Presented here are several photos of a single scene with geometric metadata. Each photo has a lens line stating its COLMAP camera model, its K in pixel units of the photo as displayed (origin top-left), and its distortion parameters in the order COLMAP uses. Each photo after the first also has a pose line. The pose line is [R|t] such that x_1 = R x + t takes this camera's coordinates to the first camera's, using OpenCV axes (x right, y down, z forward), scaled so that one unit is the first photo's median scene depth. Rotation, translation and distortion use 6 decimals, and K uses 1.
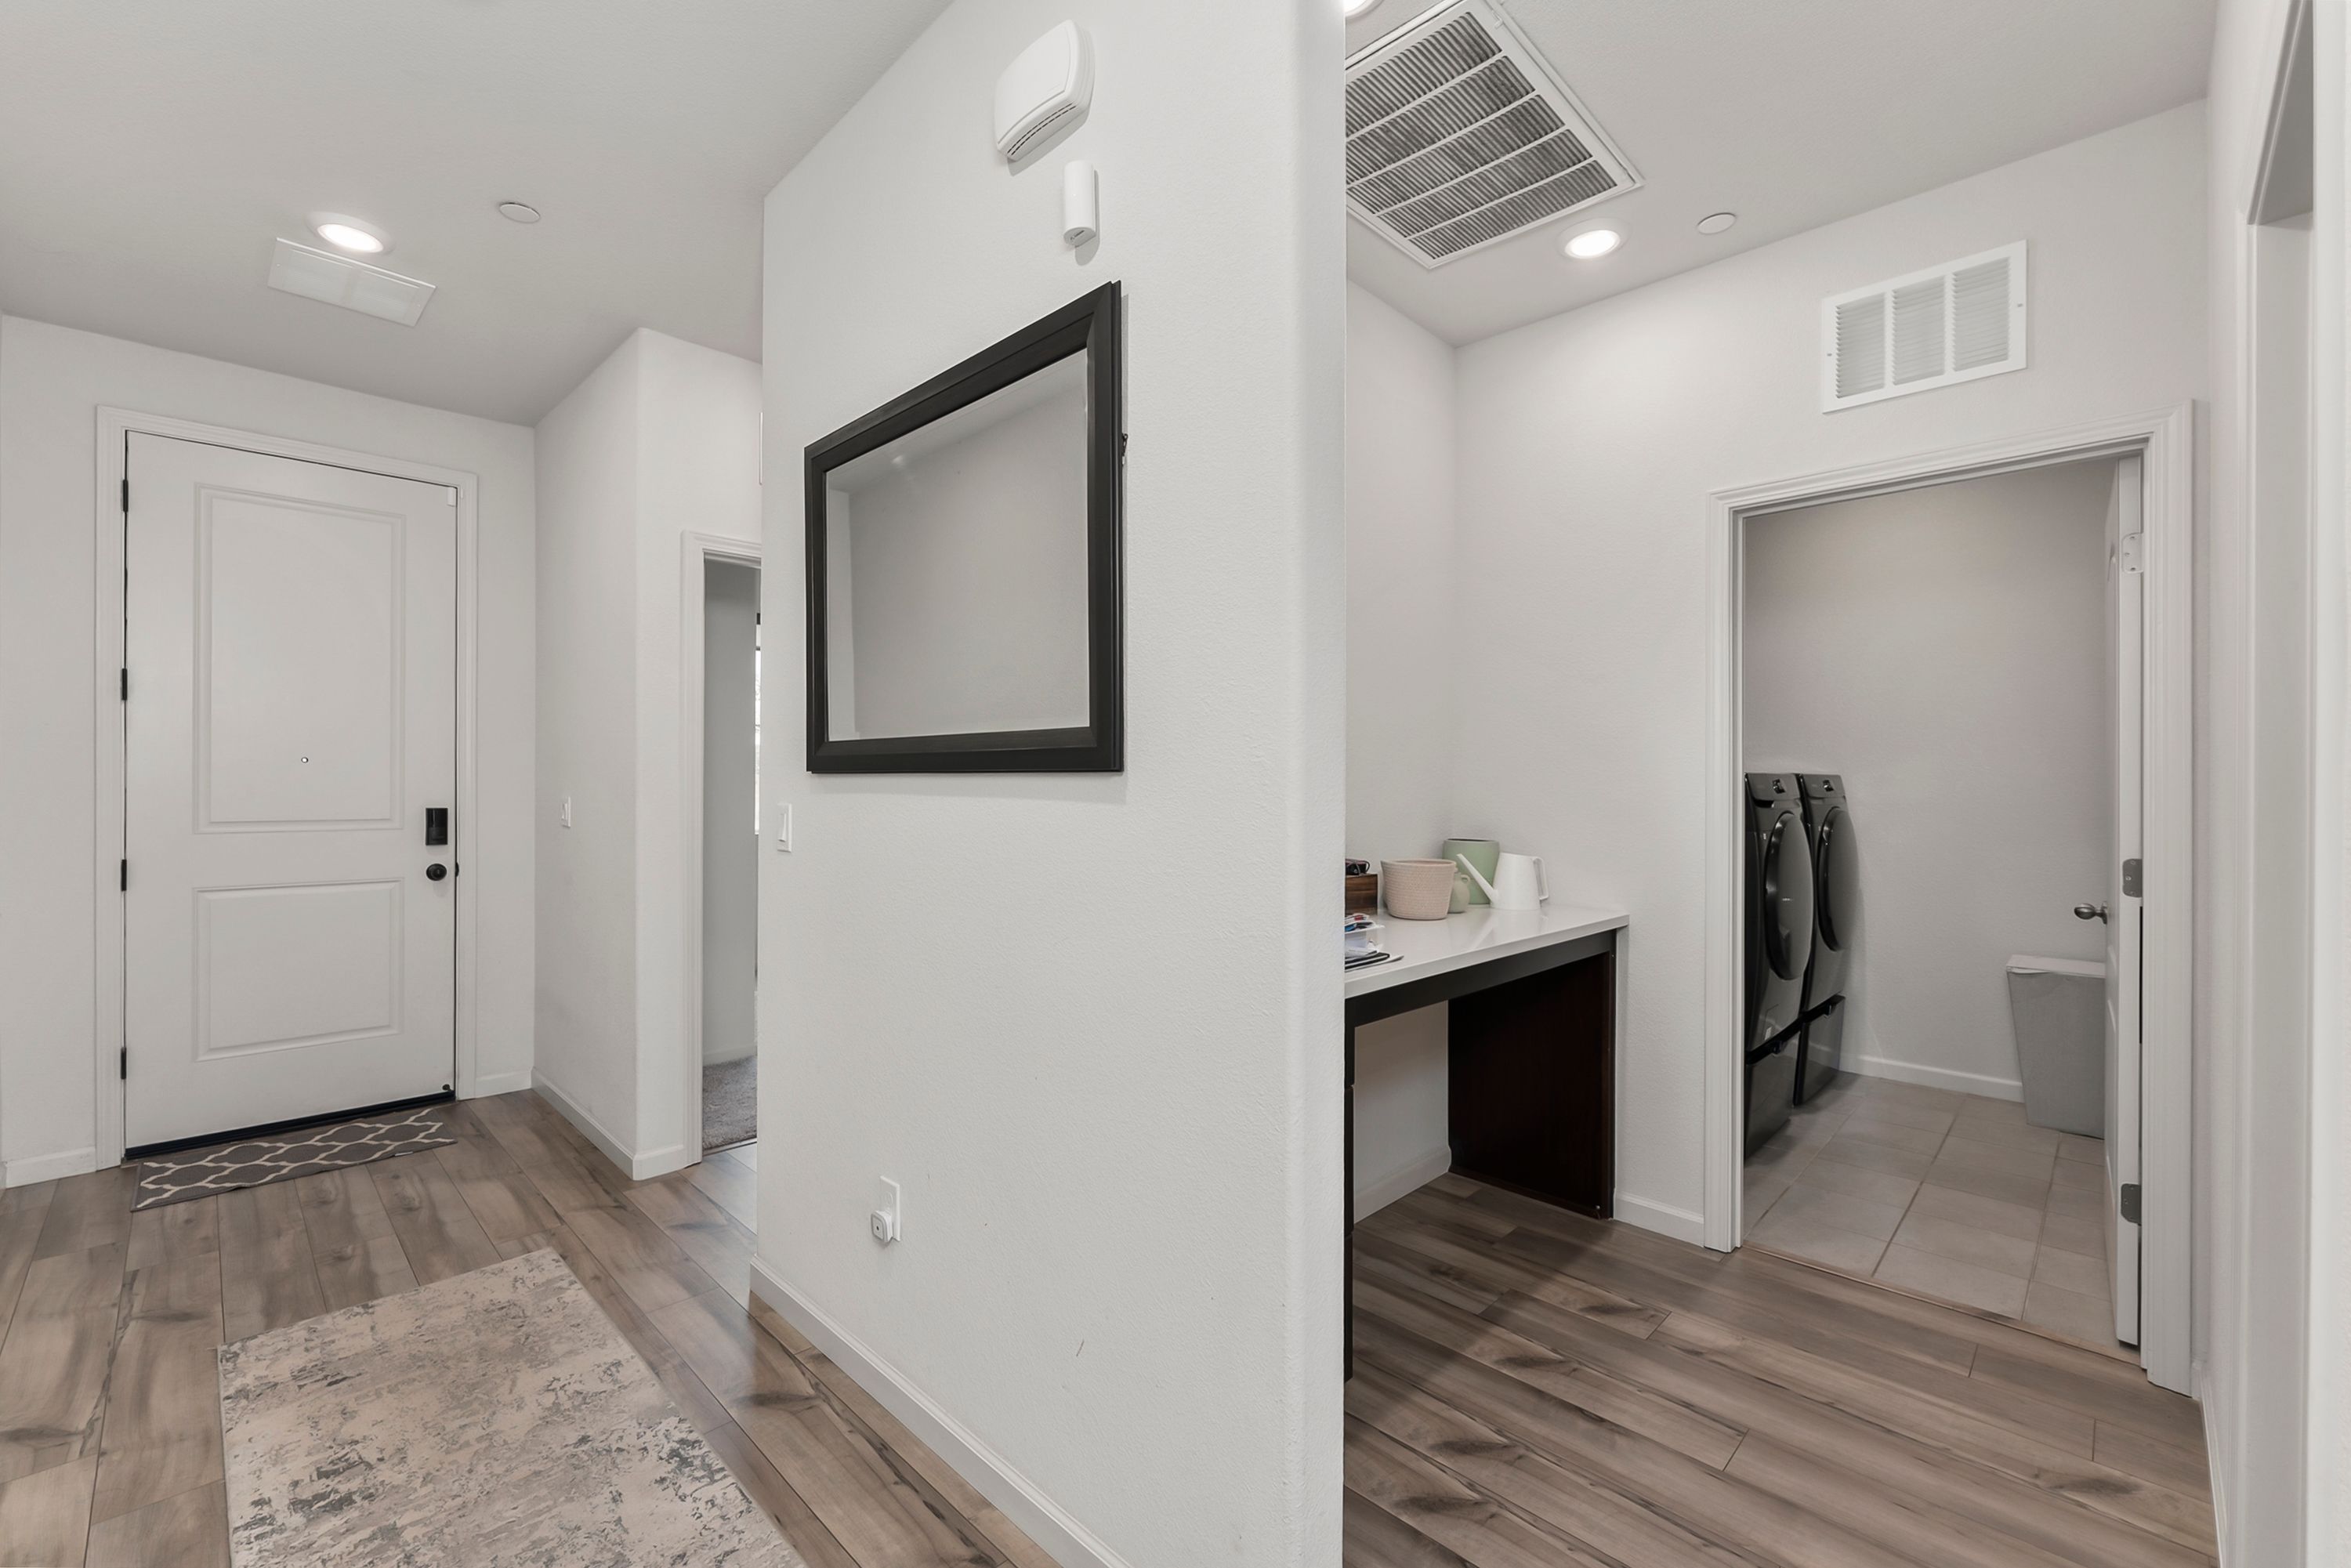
lens RADIAL K [[998.7, 0, 1175.5], [0, 998.7, 784.0], [0, 0, 1]] dist [-0.001455, 0.000017]
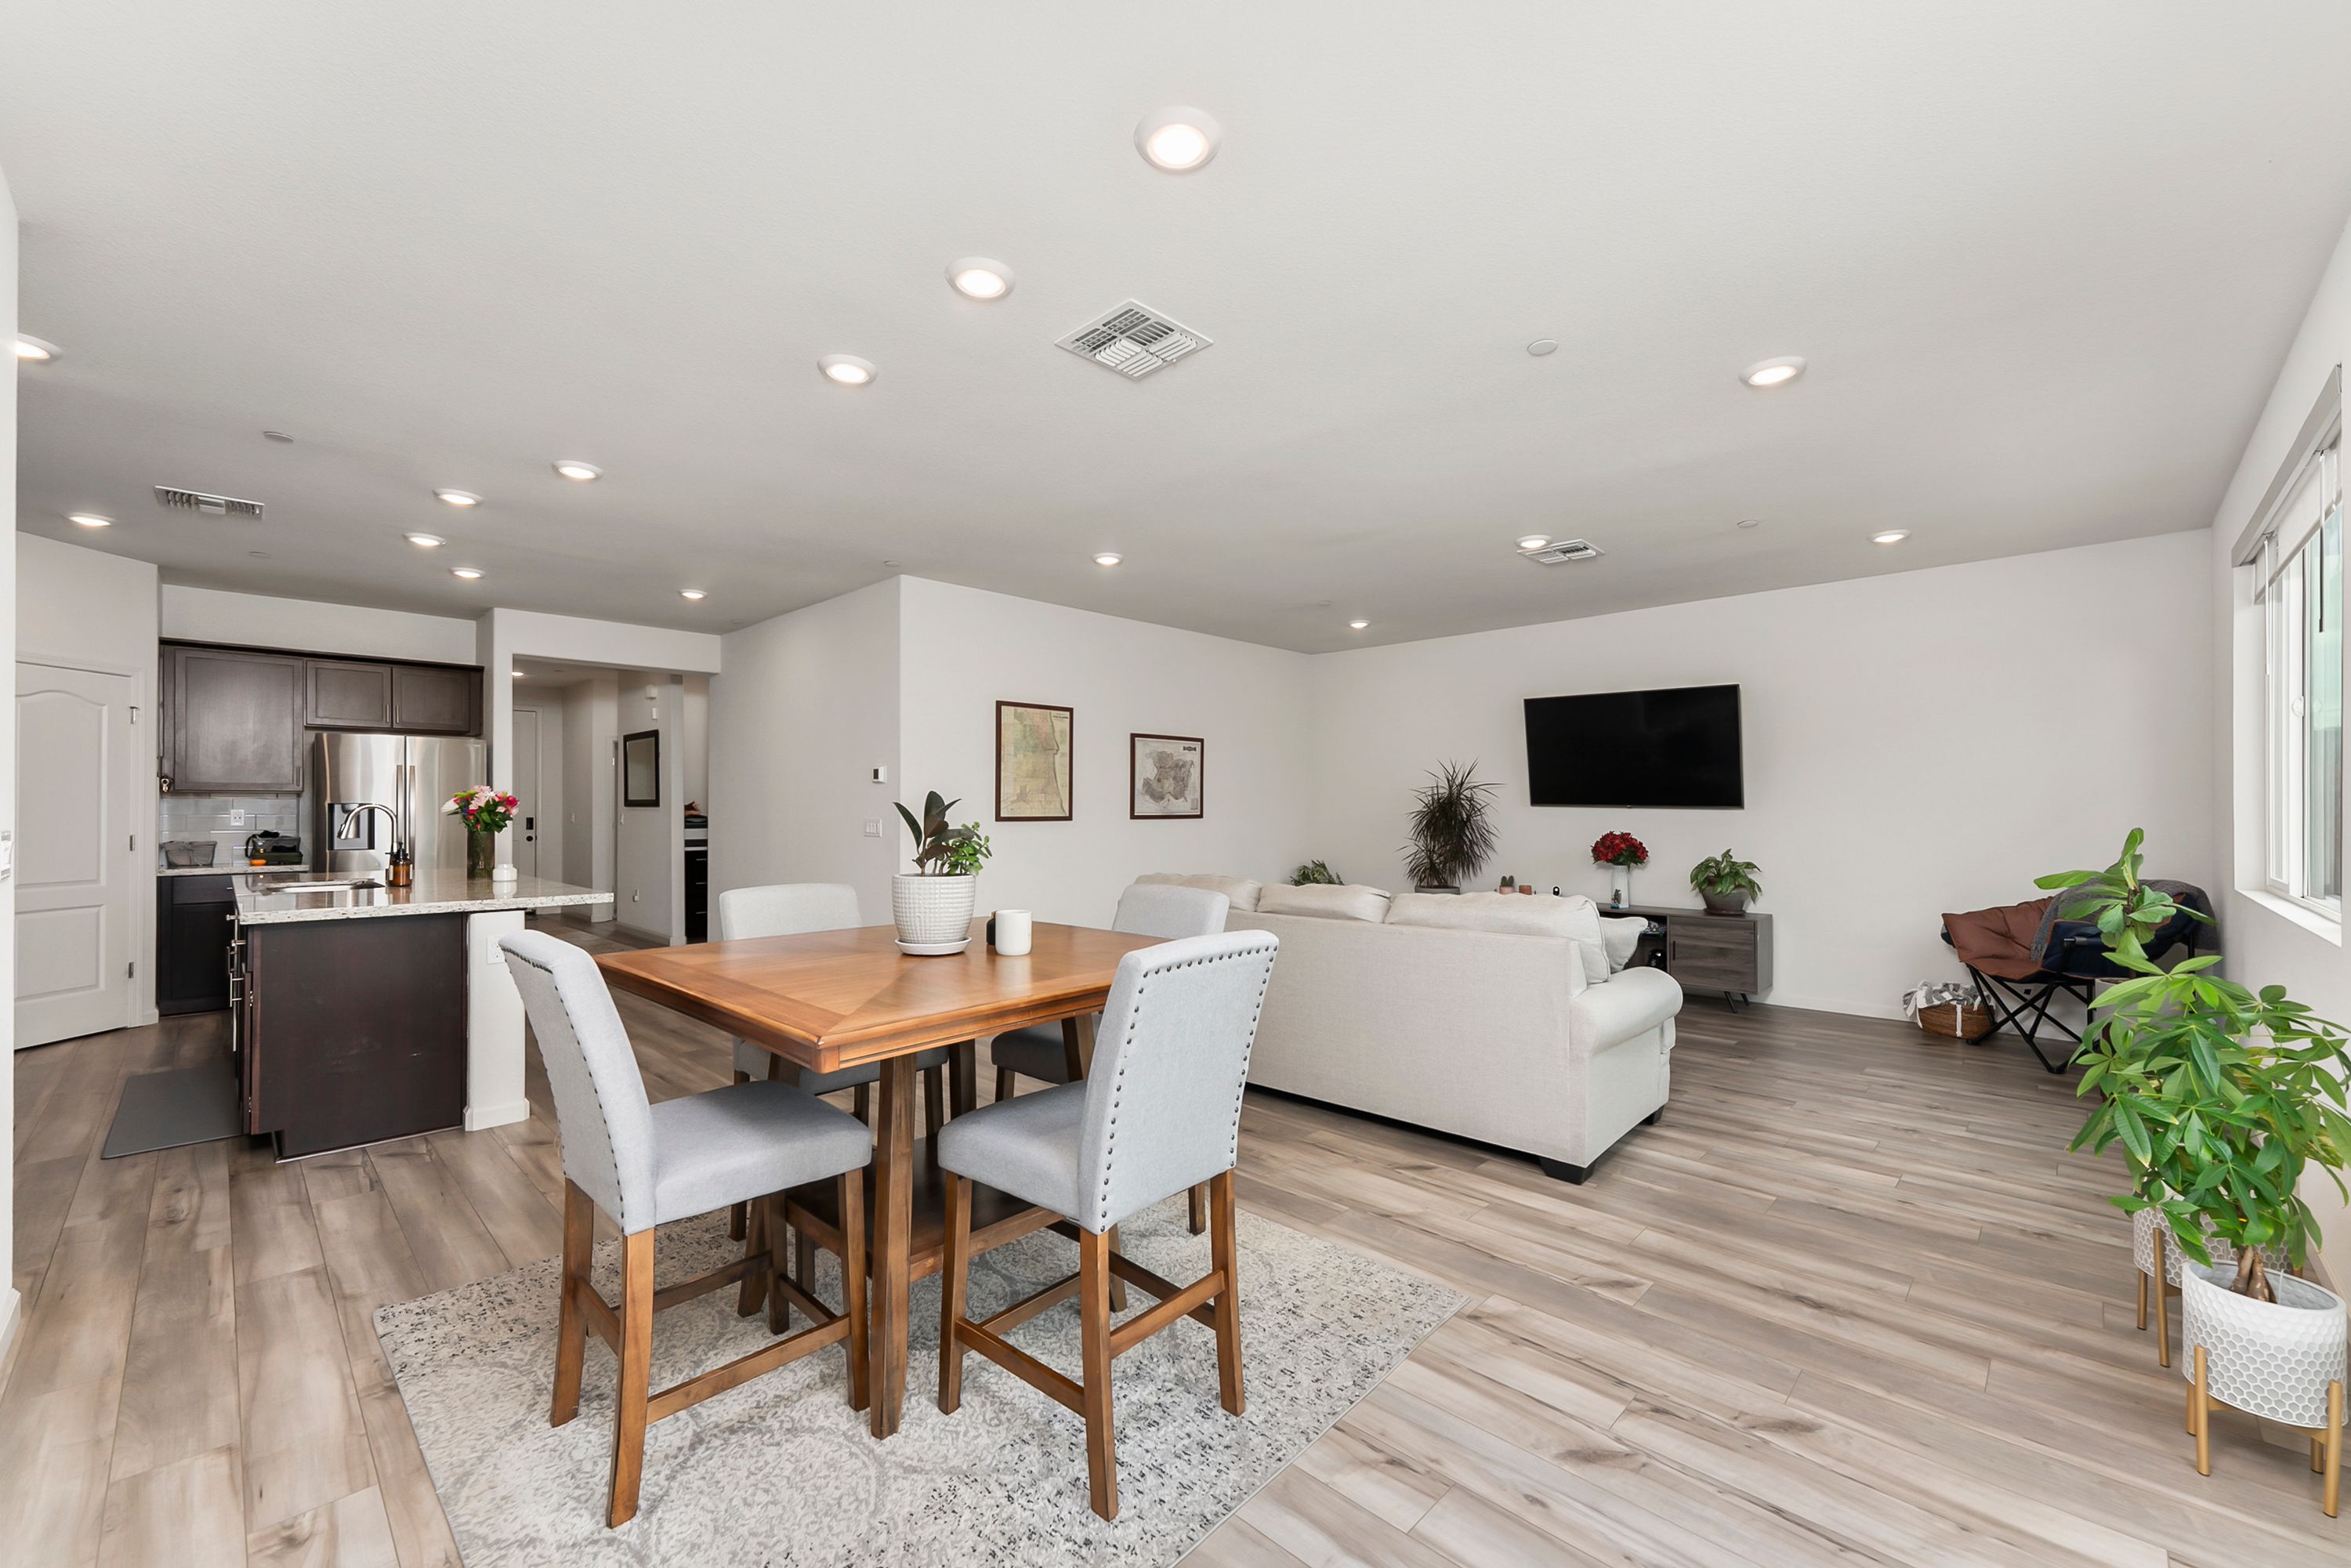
lens RADIAL K [[939.3, 0, 1167.1], [0, 939.3, 797.8], [0, 0, 1]] dist [0.003875, 0.000028]
pose [[0.999945, -0.002967, 0.010071, 1.187374], [0.003102, 0.999905, -0.013442, 0.009139], [-0.010031, 0.013473, 0.999859, -1.912378]]
